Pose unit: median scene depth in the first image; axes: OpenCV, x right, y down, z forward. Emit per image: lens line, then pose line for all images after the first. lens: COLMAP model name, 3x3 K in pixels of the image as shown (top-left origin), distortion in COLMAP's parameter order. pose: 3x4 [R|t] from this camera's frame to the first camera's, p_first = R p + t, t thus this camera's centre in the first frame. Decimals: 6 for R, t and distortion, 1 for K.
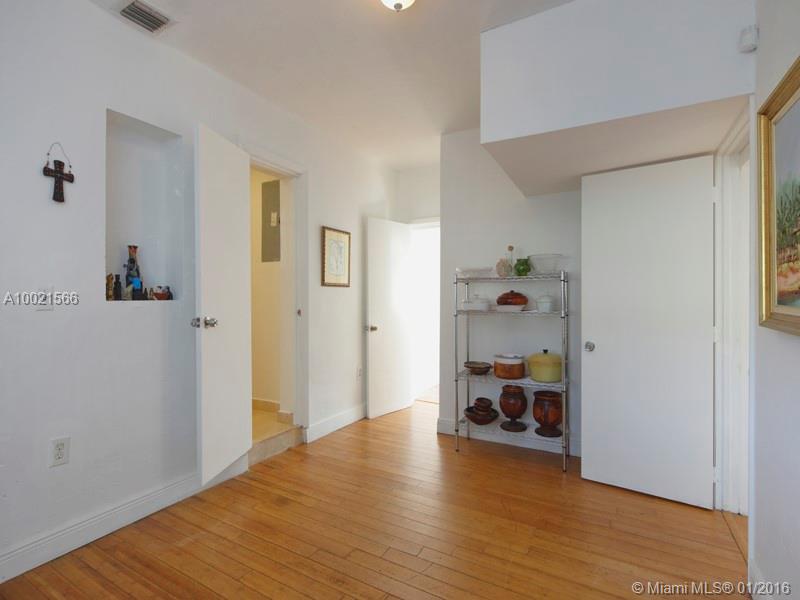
lens RADIAL K [[387.9, 0, 400.0], [0, 387.9, 300.0], [0, 0, 1]] dist [-0.001436, -0.000520]
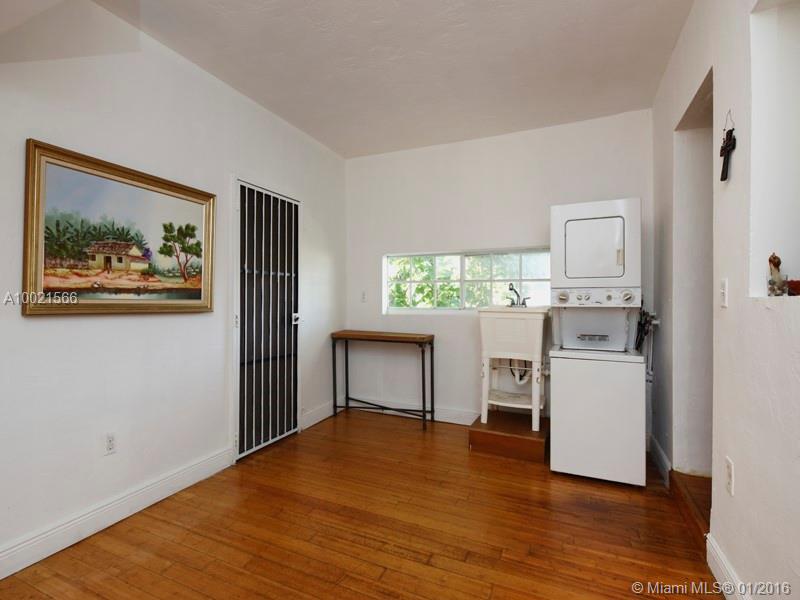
lens RADIAL K [[387.9, 0, 400.0], [0, 387.9, 300.0], [0, 0, 1]] dist [-0.001436, -0.000520]
pose [[-0.996088, -0.002199, -0.088341, -0.091892], [-0.002597, 0.999987, 0.004395, 0.008268], [0.088330, 0.004607, -0.996081, 1.741886]]
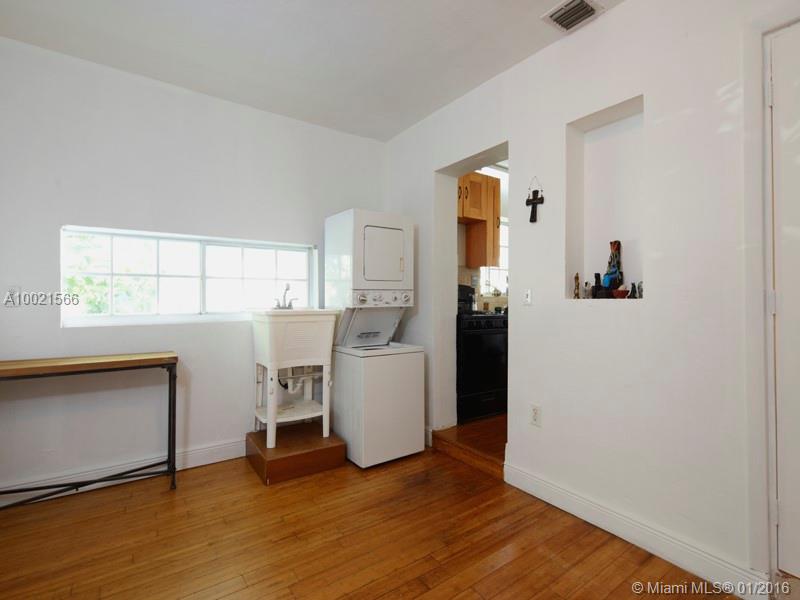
lens RADIAL K [[387.9, 0, 400.0], [0, 387.9, 300.0], [0, 0, 1]] dist [-0.001436, -0.000520]
pose [[-0.434109, 0.007550, -0.900829, 0.472284], [-0.000196, 0.999964, 0.008475, -0.004556], [0.900860, 0.003855, -0.434092, 1.131705]]
